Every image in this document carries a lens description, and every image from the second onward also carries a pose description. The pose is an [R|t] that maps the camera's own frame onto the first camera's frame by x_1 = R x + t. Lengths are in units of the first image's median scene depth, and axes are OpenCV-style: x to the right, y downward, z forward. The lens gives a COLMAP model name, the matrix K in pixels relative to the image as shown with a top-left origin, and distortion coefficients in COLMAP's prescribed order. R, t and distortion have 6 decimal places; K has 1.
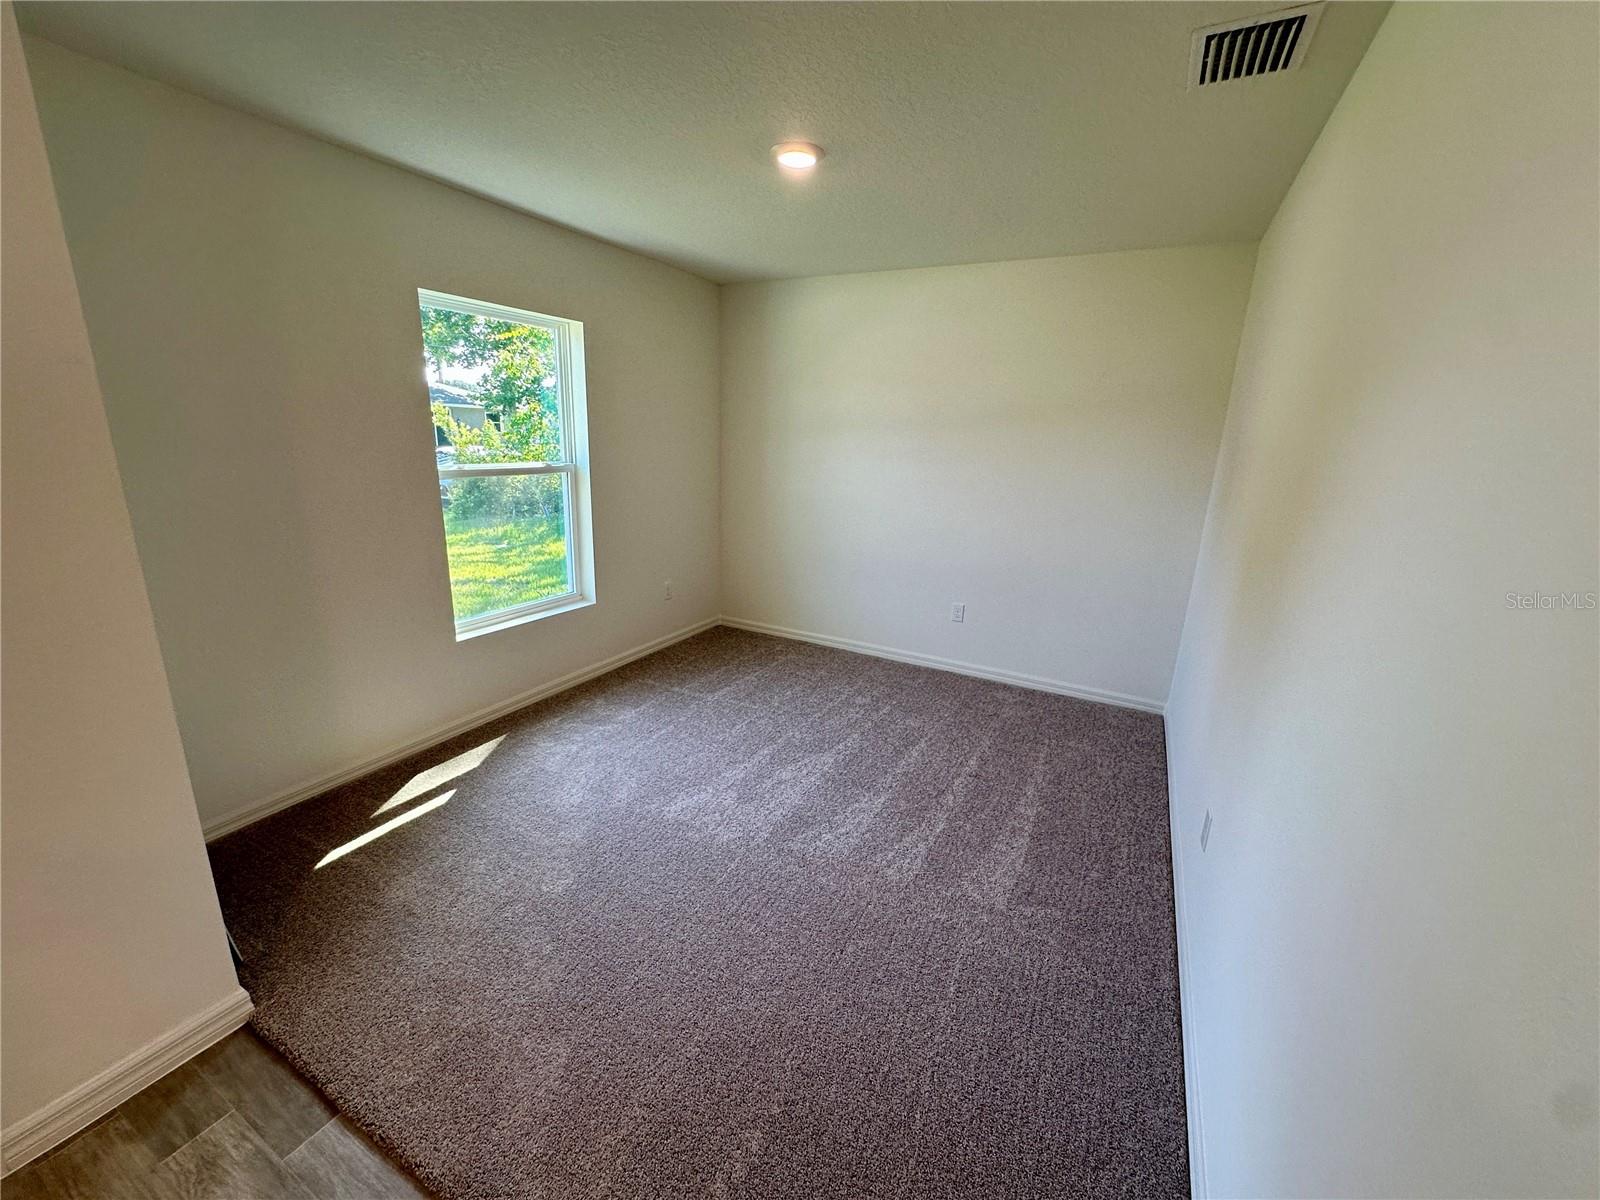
lens RADIAL K [[646.4, 0, 800.0], [0, 646.4, 600.0], [0, 0, 1]] dist [-0.001185, -0.000203]
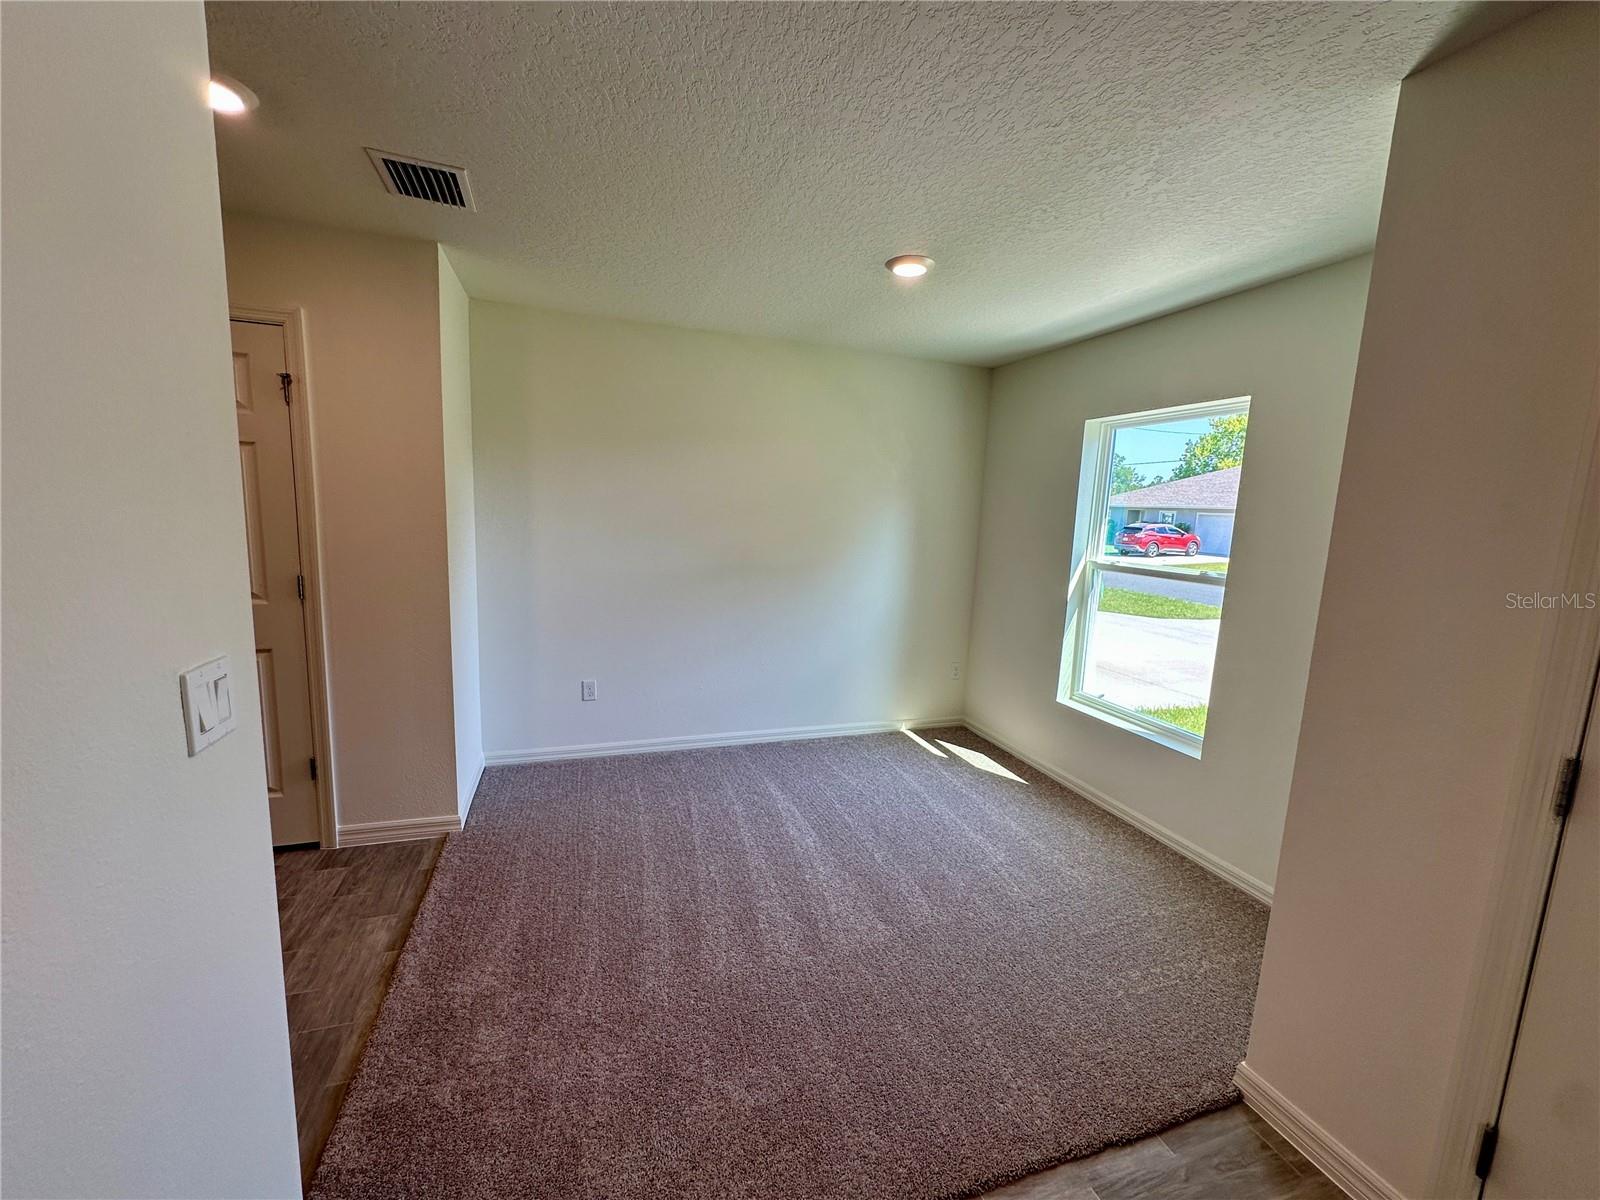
lens RADIAL K [[646.4, 0, 800.0], [0, 646.4, 600.0], [0, 0, 1]] dist [-0.001185, -0.000203]
pose [[-0.674470, 0.040428, -0.737195, 0.718978], [-0.251334, 0.926290, 0.280747, -0.345105], [0.694206, 0.374637, -0.614594, 1.432123]]
